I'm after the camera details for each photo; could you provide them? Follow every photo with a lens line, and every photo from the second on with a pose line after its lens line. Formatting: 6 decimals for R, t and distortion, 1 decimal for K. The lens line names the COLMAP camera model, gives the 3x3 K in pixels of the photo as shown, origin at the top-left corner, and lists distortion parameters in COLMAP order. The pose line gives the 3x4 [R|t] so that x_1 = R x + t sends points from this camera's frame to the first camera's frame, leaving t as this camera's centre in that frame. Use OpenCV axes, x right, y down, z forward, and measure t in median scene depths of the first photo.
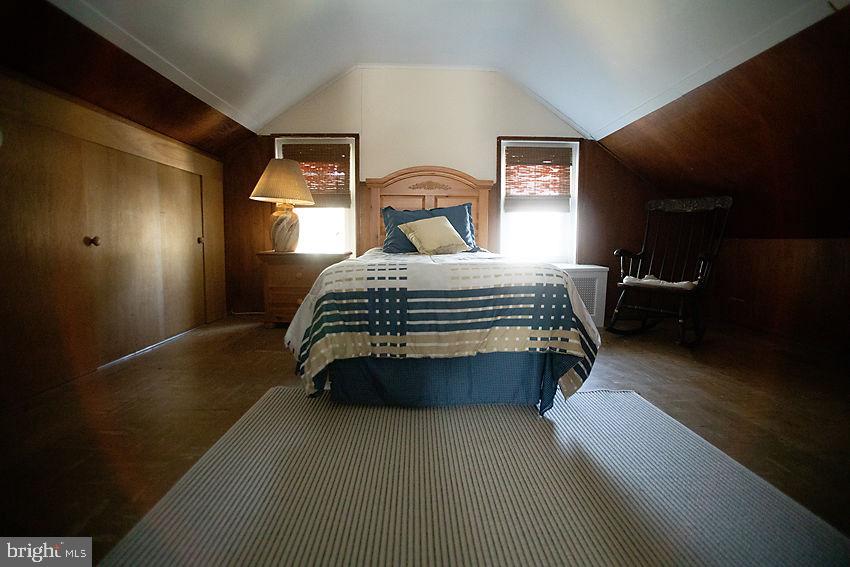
lens RADIAL K [[414.2, 0, 425.9], [0, 414.2, 282.6], [0, 0, 1]] dist [-0.042253, 0.004007]
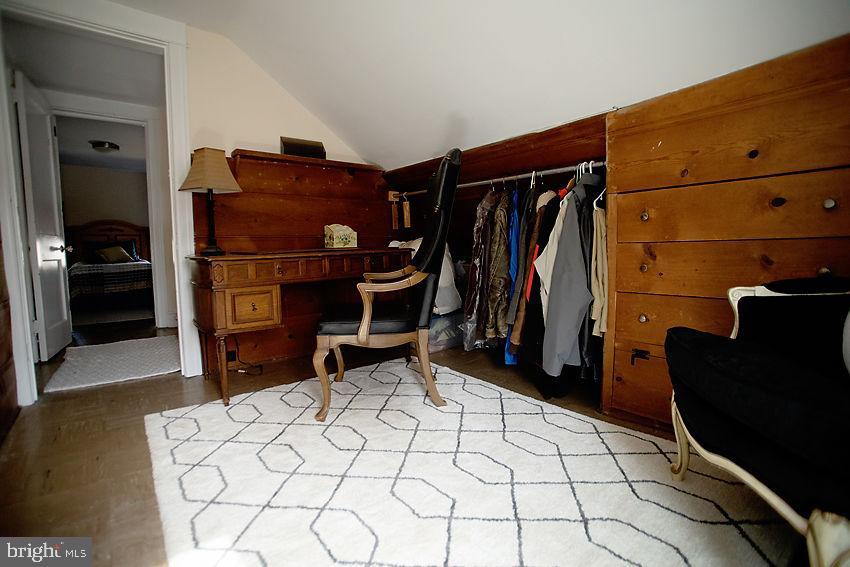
lens RADIAL K [[414.2, 0, 425.5], [0, 414.2, 286.6], [0, 0, 1]] dist [-0.042253, 0.004007]
pose [[0.791315, -0.062292, 0.608227, 0.007984], [0.068011, 0.997591, 0.013686, 0.120400], [-0.607614, 0.030536, 0.793645, -1.505600]]
